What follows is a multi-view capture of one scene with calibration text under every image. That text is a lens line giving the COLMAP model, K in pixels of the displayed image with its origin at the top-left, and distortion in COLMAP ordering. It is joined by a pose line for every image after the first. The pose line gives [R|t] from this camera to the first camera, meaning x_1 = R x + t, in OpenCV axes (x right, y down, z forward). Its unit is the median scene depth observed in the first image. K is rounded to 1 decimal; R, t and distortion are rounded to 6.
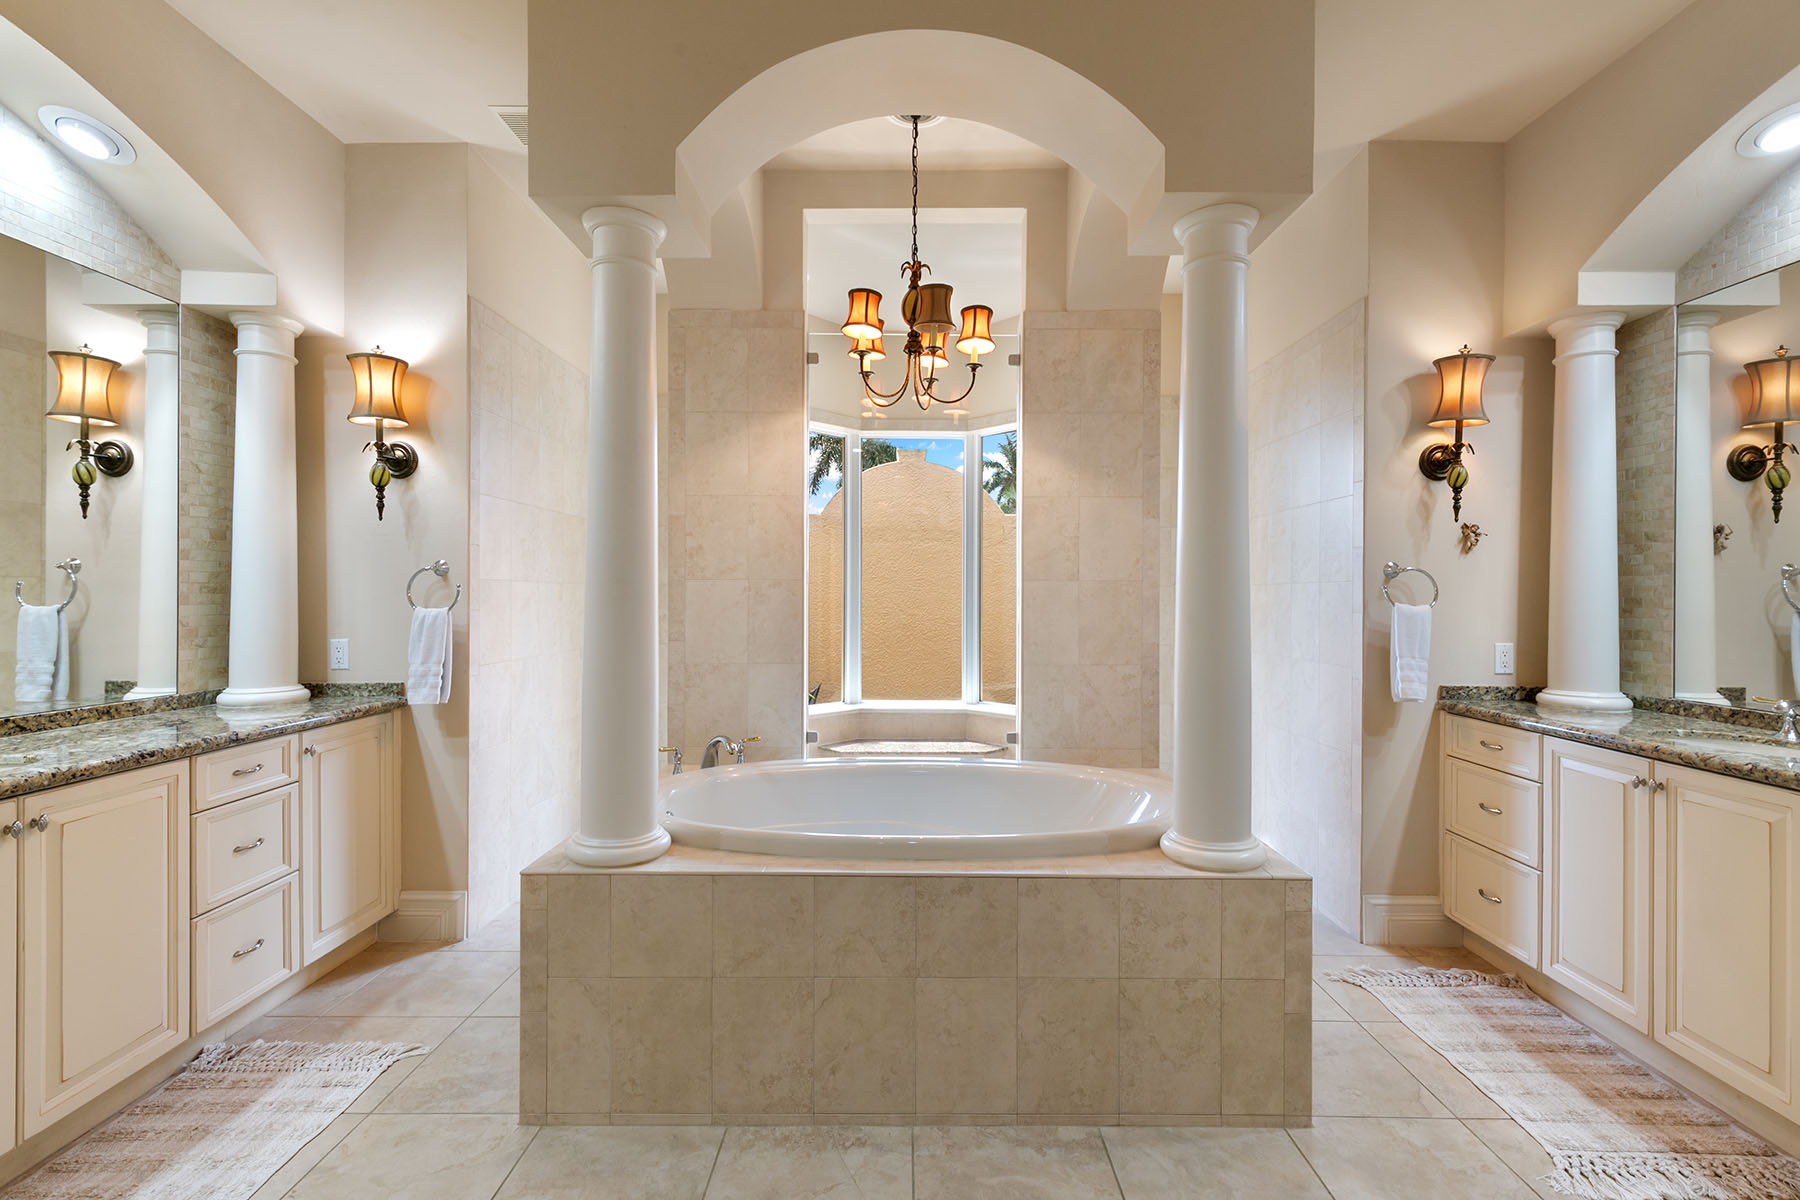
lens RADIAL K [[803.6, 0, 897.1], [0, 803.6, 595.7], [0, 0, 1]] dist [0.009788, -0.000893]
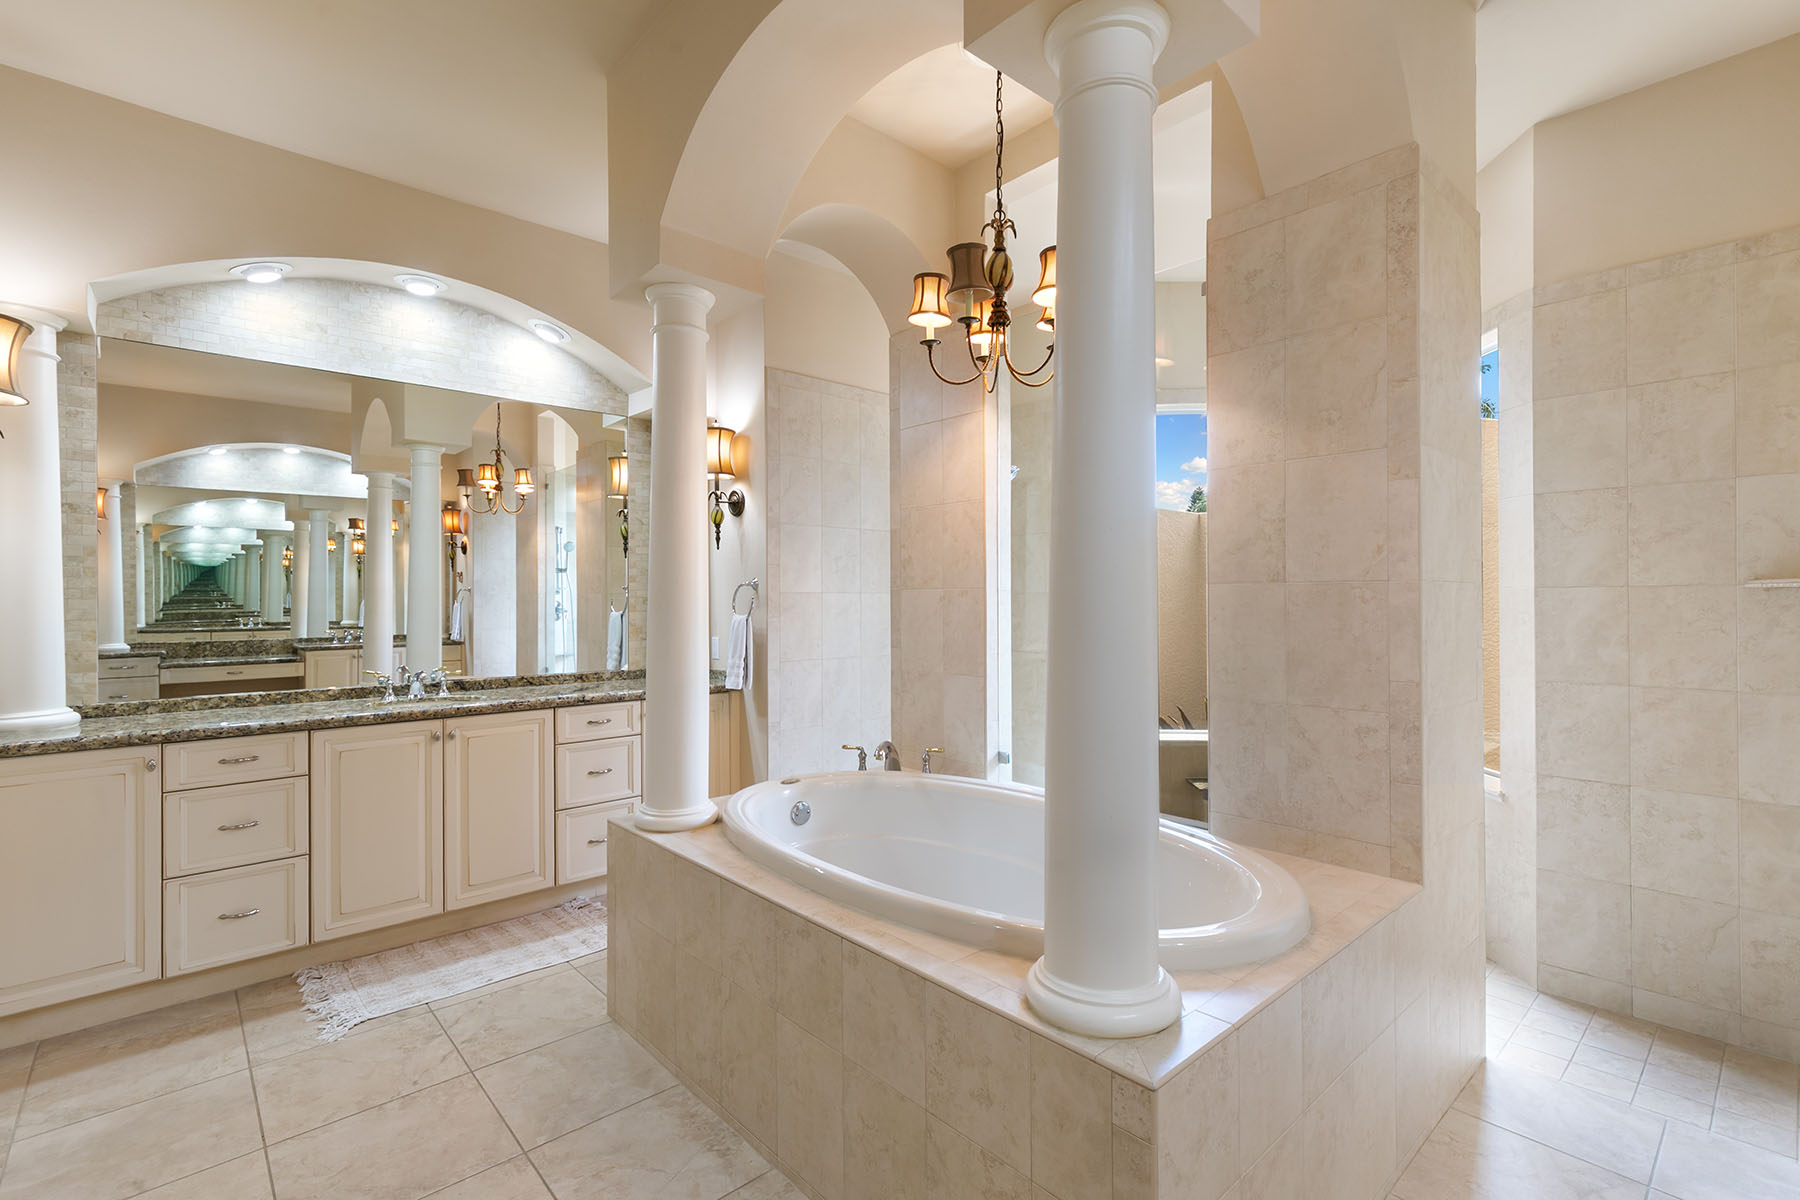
lens RADIAL K [[803.6, 0, 899.5], [0, 803.6, 600.1], [0, 0, 1]] dist [0.009788, -0.000893]
pose [[0.681220, -0.006534, -0.732049, 0.690617], [0.004902, 0.999978, -0.004364, -0.002542], [0.732062, -0.000615, 0.681238, 0.391495]]
